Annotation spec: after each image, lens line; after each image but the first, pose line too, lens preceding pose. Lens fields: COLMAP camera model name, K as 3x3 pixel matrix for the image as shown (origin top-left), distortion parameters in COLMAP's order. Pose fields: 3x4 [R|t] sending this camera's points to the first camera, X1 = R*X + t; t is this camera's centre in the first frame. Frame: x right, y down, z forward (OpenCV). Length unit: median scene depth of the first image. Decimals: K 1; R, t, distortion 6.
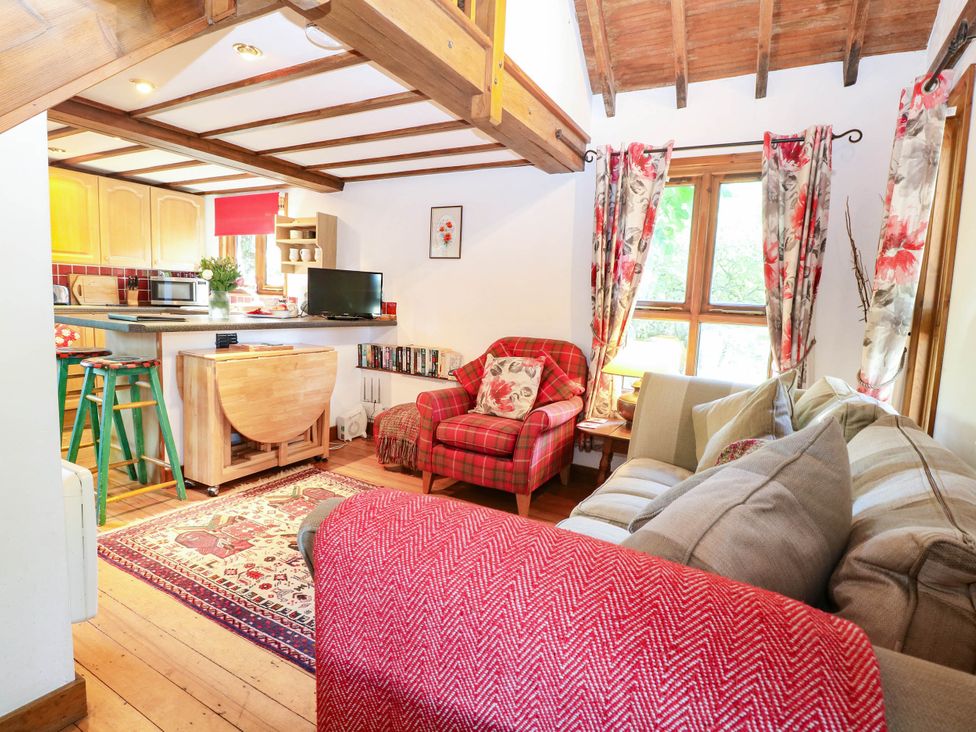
lens RADIAL K [[508.0, 0, 487.1], [0, 508.0, 355.5], [0, 0, 1]] dist [0.003100, -0.015507]
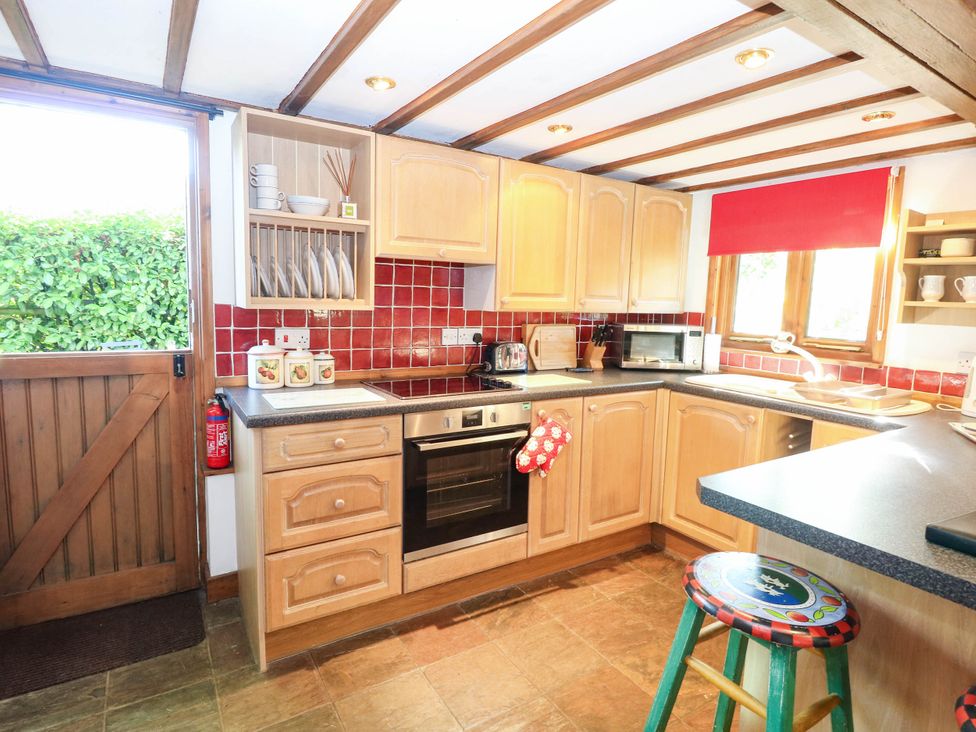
lens RADIAL K [[532.0, 0, 490.1], [0, 532.0, 356.7], [0, 0, 1]] dist [0.004910, -0.011256]
pose [[0.879147, 0.036939, -0.475117, -0.731867], [-0.044510, 0.998998, -0.004690, -0.156017], [0.474468, 0.025271, 0.879910, 0.487489]]
